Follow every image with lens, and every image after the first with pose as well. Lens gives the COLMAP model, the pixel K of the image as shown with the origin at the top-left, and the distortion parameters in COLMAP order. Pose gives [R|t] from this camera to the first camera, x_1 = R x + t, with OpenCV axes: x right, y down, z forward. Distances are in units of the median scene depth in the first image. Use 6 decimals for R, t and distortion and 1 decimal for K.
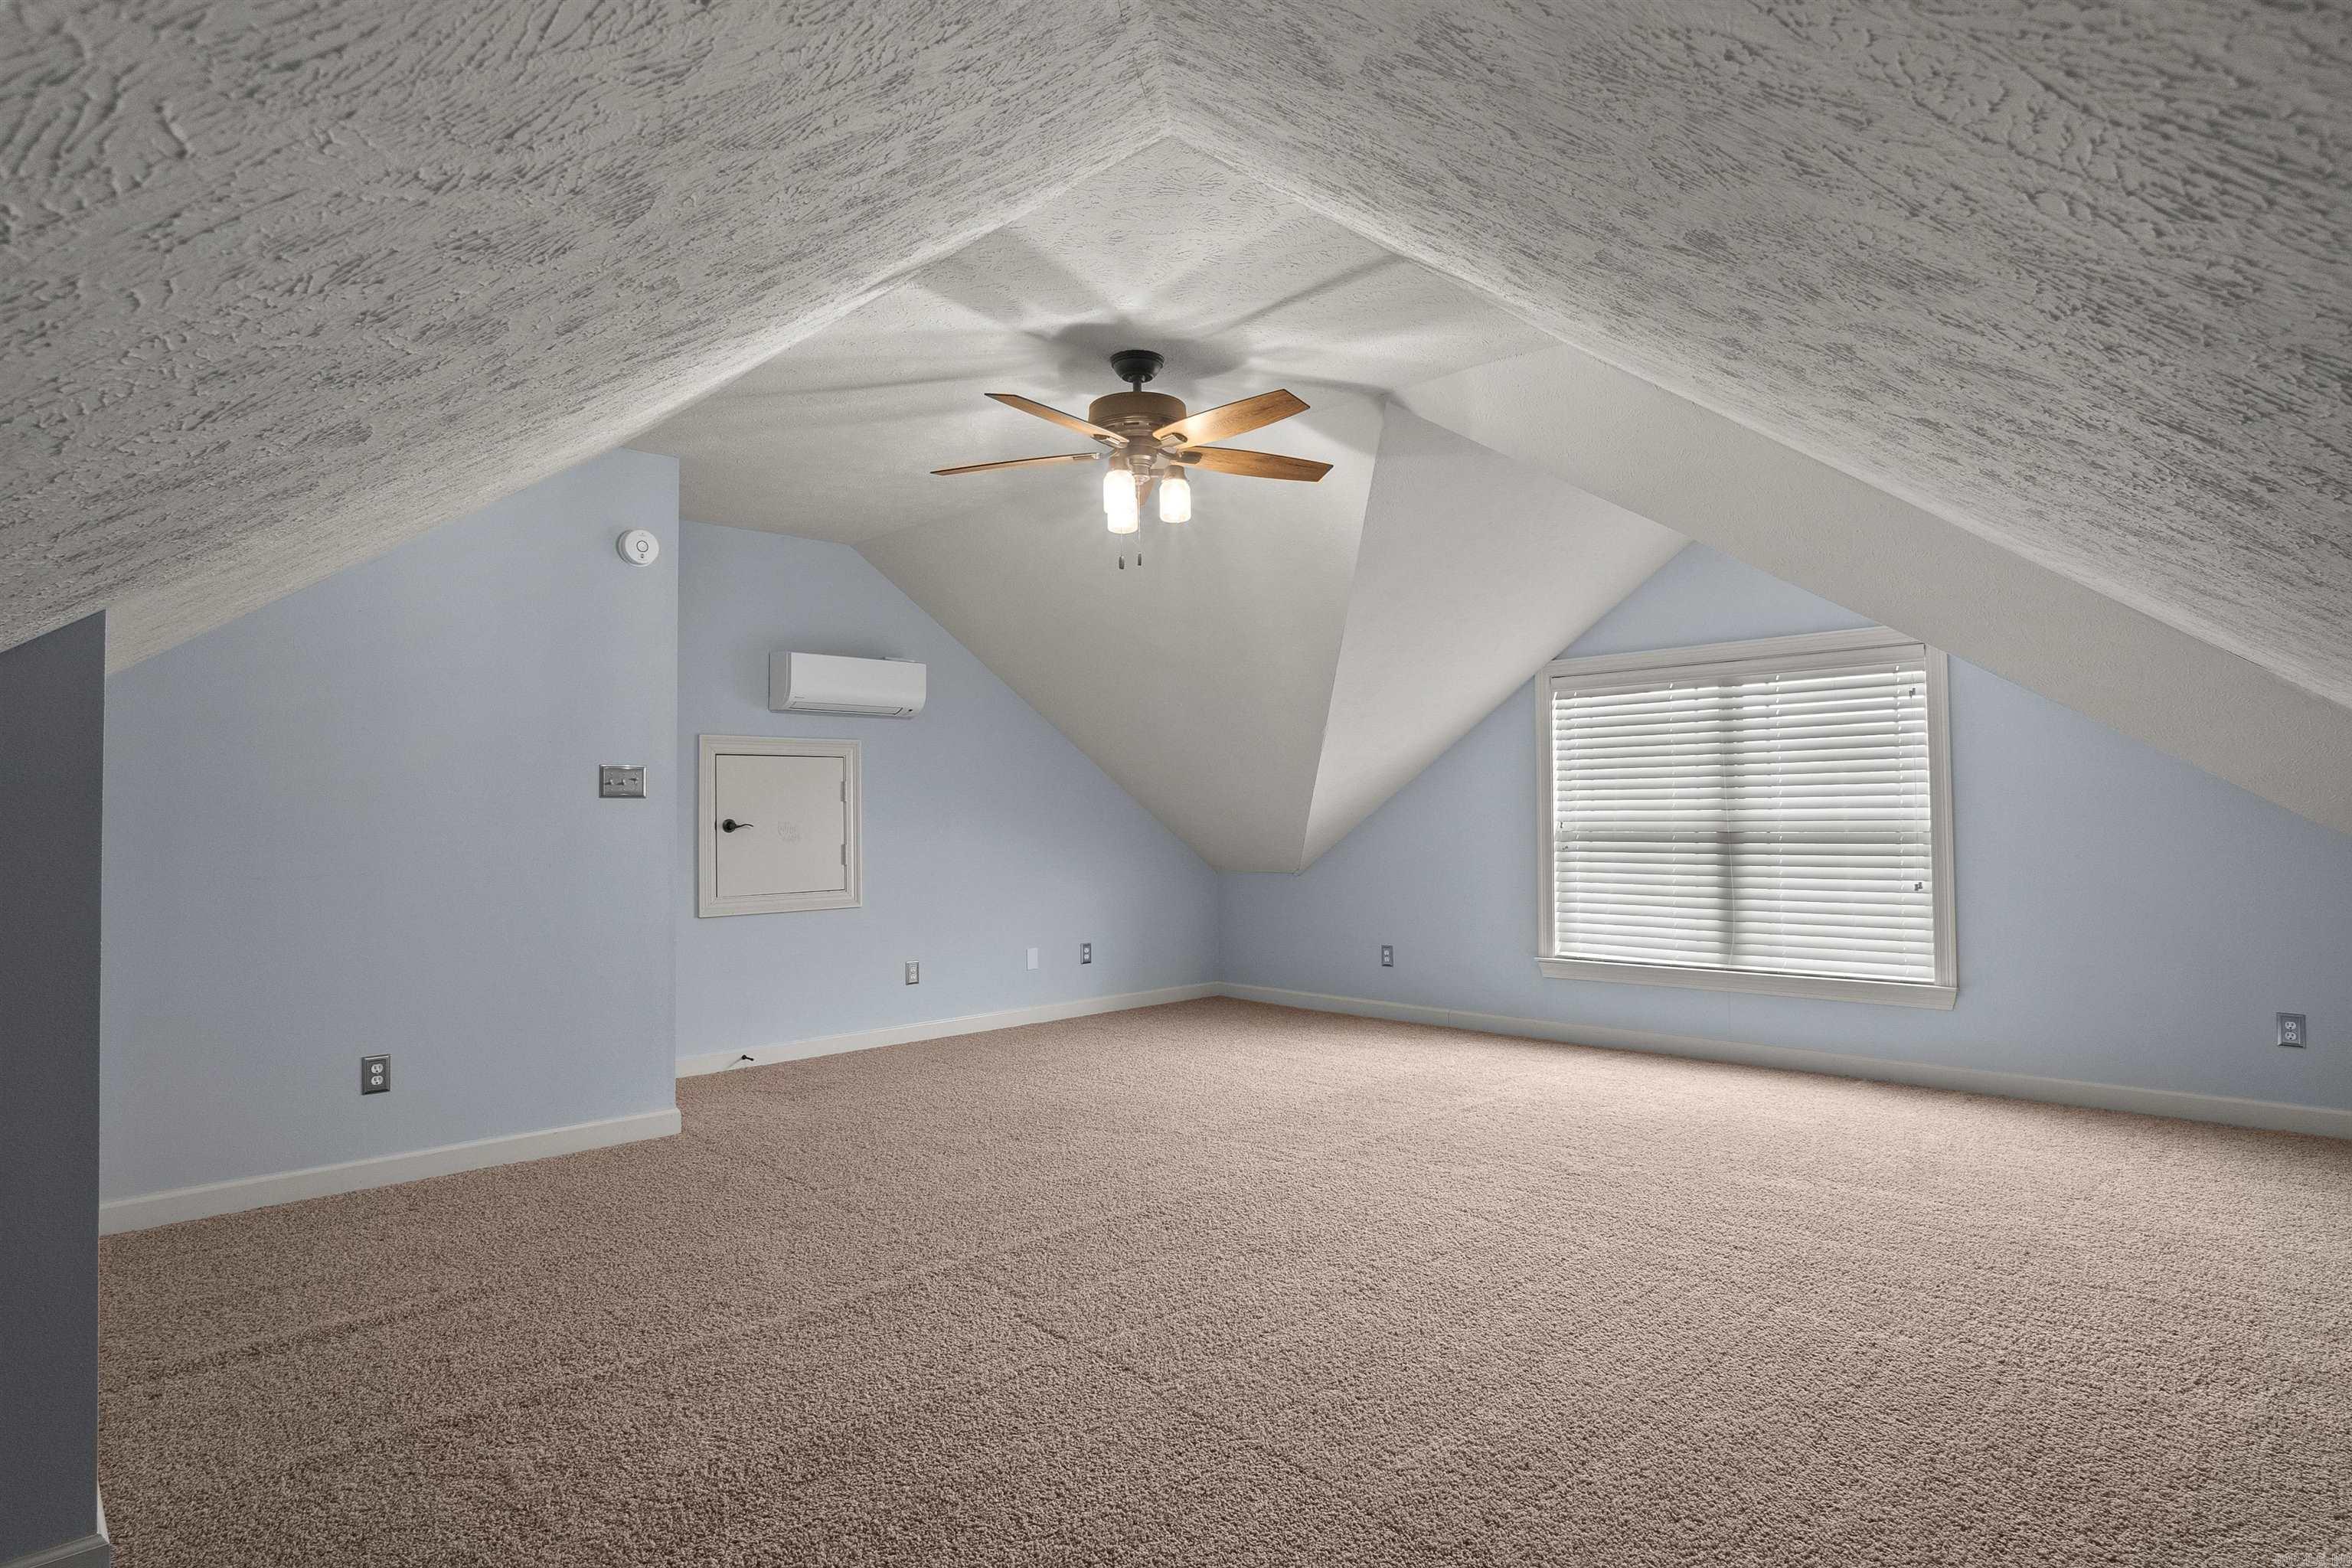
lens RADIAL K [[1251.3, 0, 1178.8], [0, 1251.3, 766.1], [0, 0, 1]] dist [-0.003195, -0.000295]
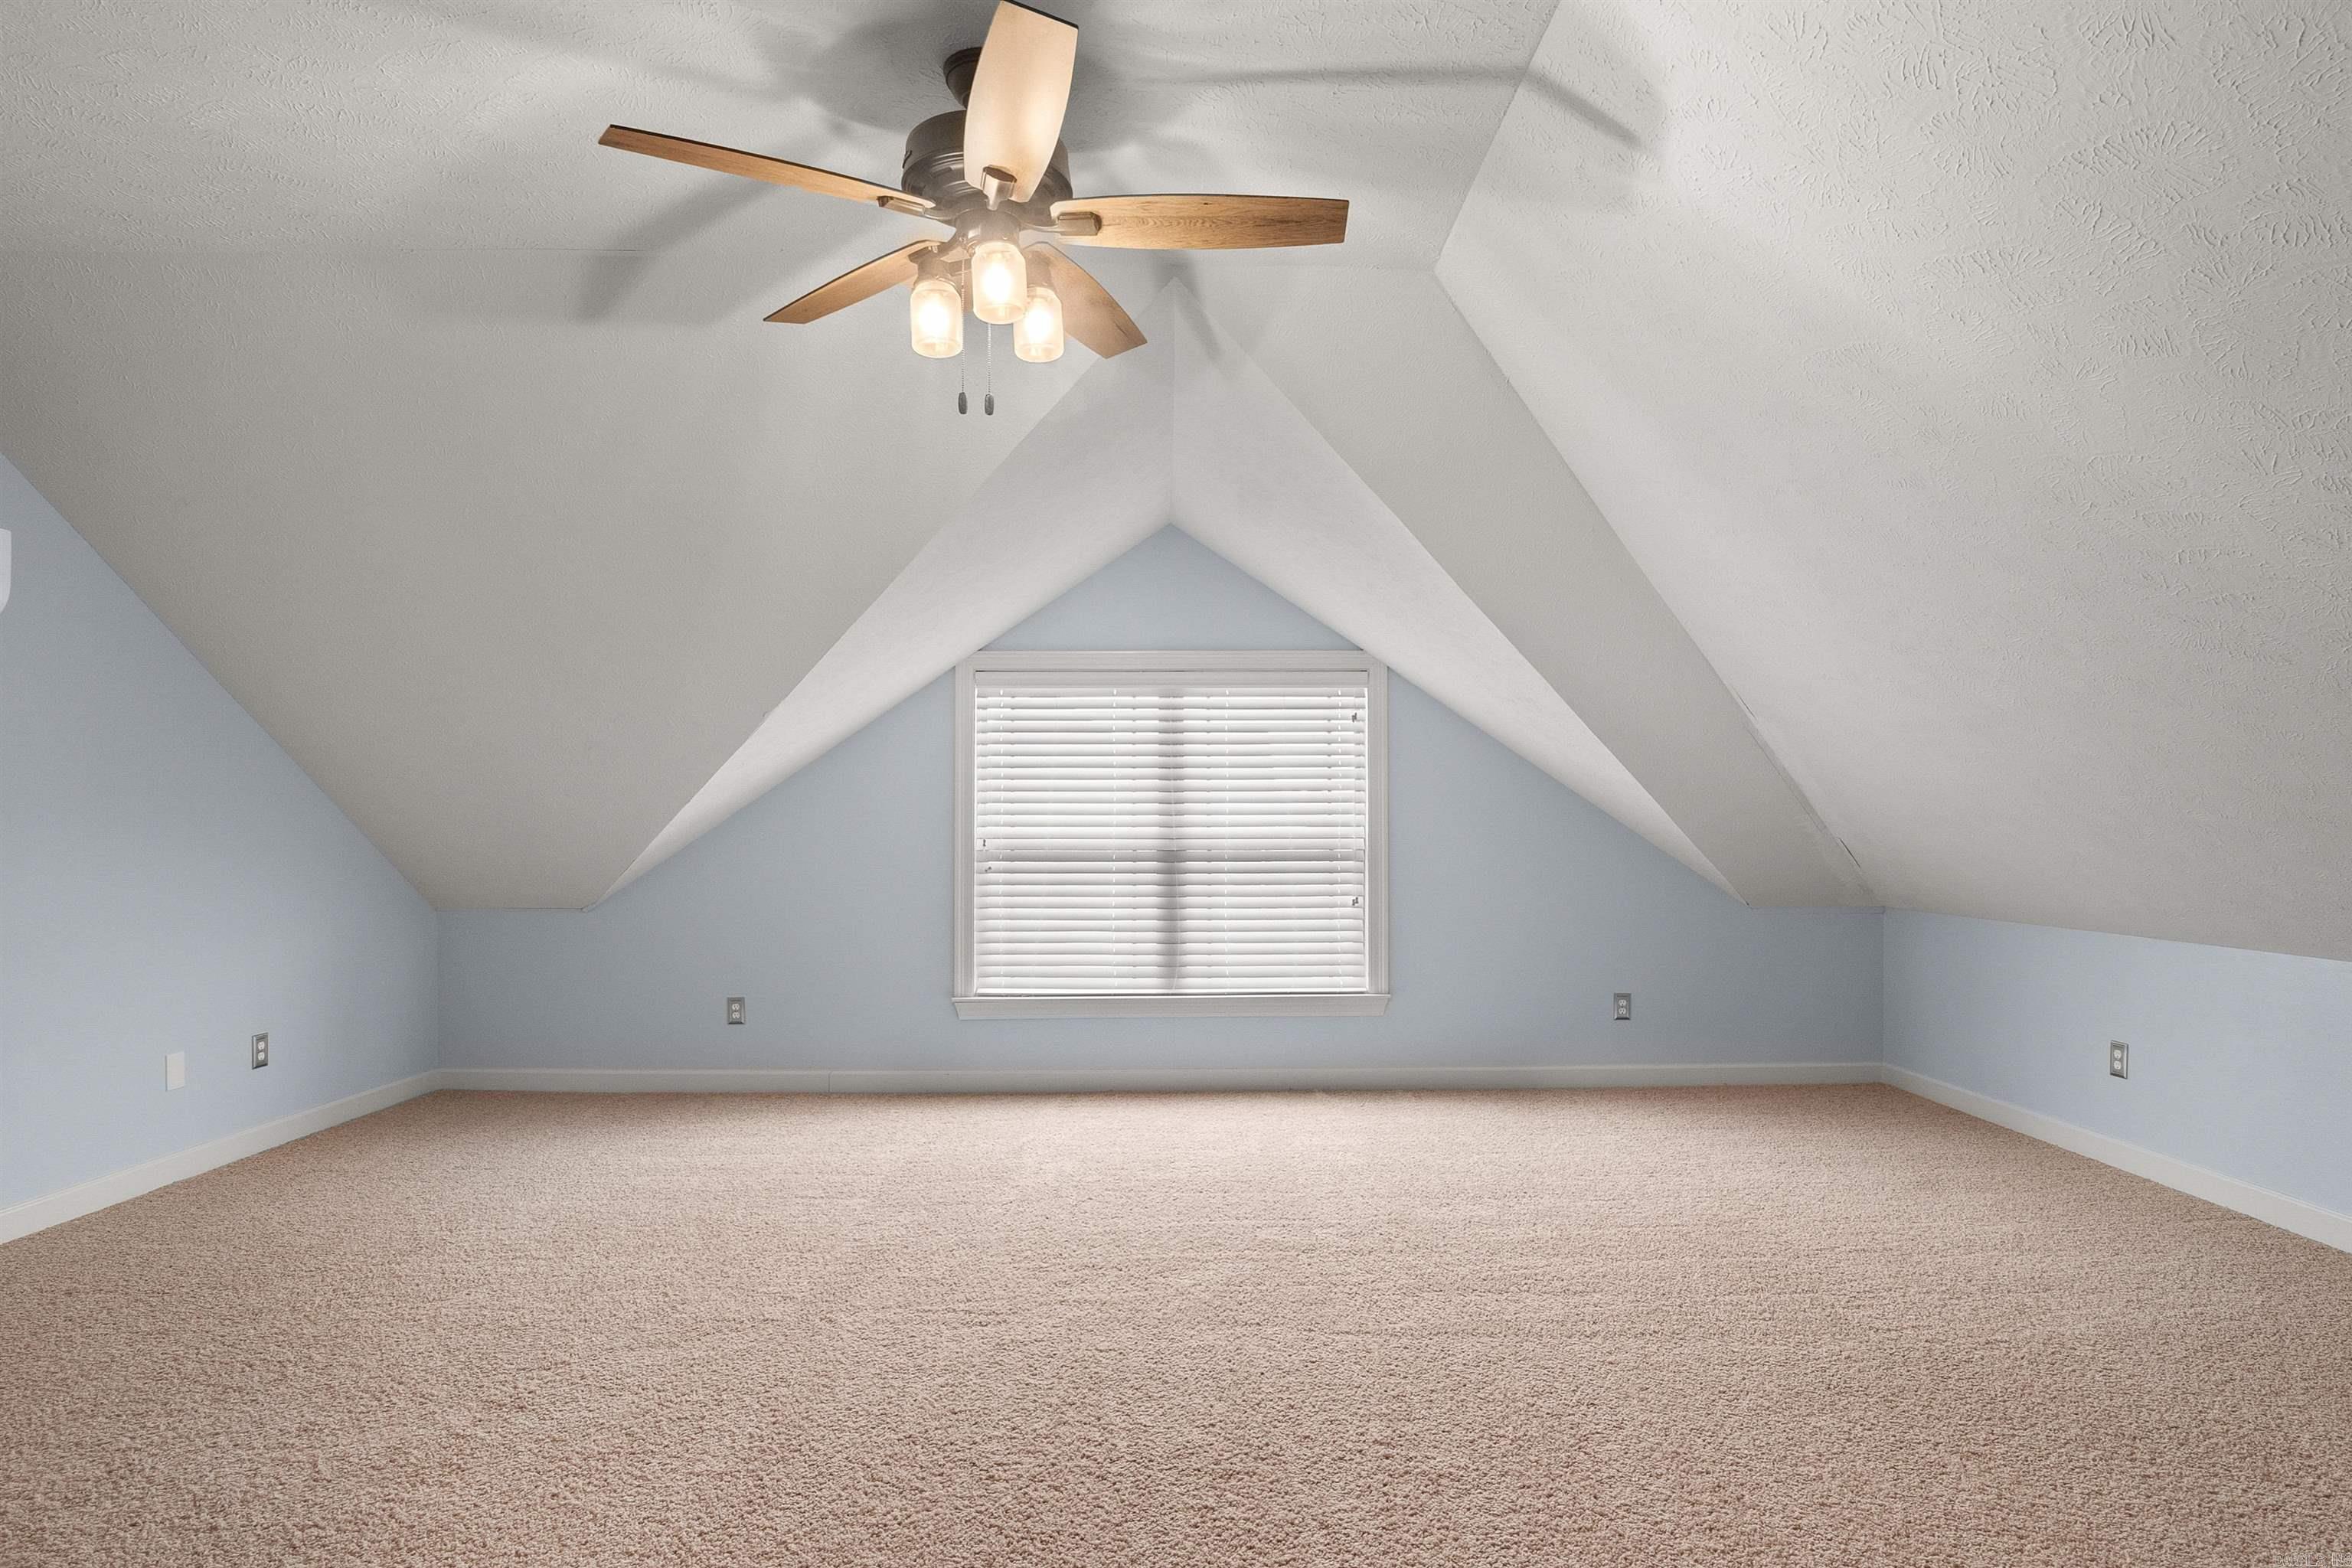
lens RADIAL K [[1278.0, 0, 1186.6], [0, 1278.0, 816.4], [0, 0, 1]] dist [-0.033610, 0.009588]
pose [[0.695989, 0.015985, 0.717874, -0.251479], [-0.035560, 0.999293, 0.012225, 0.014271], [-0.717171, -0.034036, 0.696066, 0.311610]]
